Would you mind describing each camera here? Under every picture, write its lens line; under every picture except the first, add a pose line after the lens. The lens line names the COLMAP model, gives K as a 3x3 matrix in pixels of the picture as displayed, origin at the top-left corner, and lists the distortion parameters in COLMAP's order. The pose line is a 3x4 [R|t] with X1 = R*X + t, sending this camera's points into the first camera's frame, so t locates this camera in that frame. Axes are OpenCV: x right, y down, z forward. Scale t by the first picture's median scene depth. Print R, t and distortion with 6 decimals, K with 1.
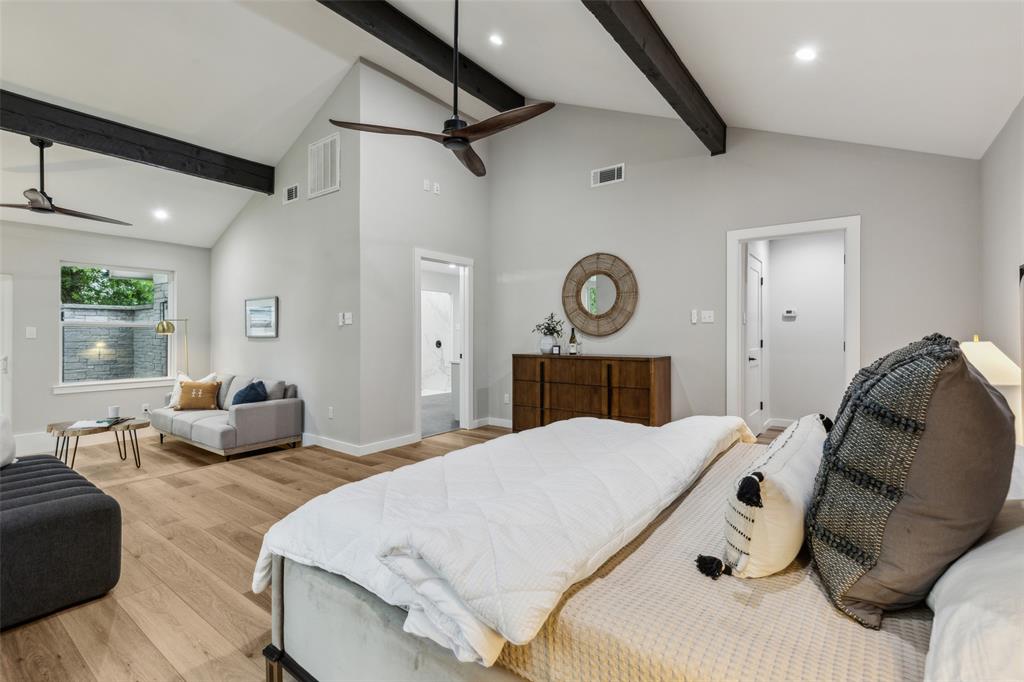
lens RADIAL K [[468.5, 0, 516.6], [0, 468.5, 333.5], [0, 0, 1]] dist [0.010500, -0.002217]
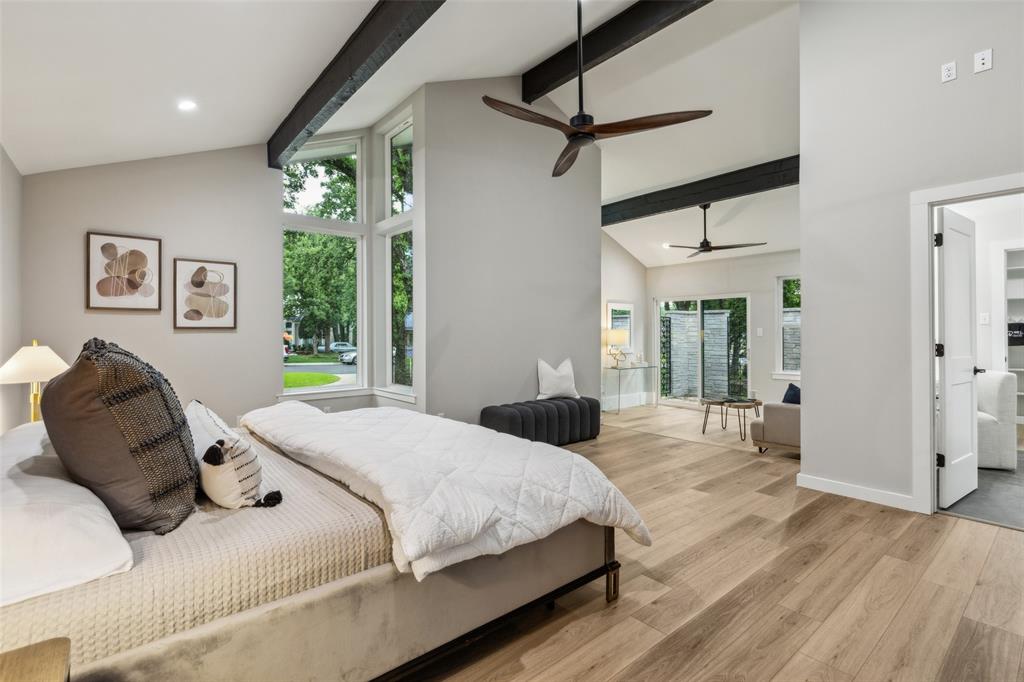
lens RADIAL K [[468.5, 0, 515.2], [0, 468.5, 336.8], [0, 0, 1]] dist [0.010500, -0.002217]
pose [[-0.215203, 0.002606, -0.976566, 0.578013], [-0.006804, 0.999968, 0.004168, 0.007586], [0.976546, 0.007541, -0.215178, 0.734274]]
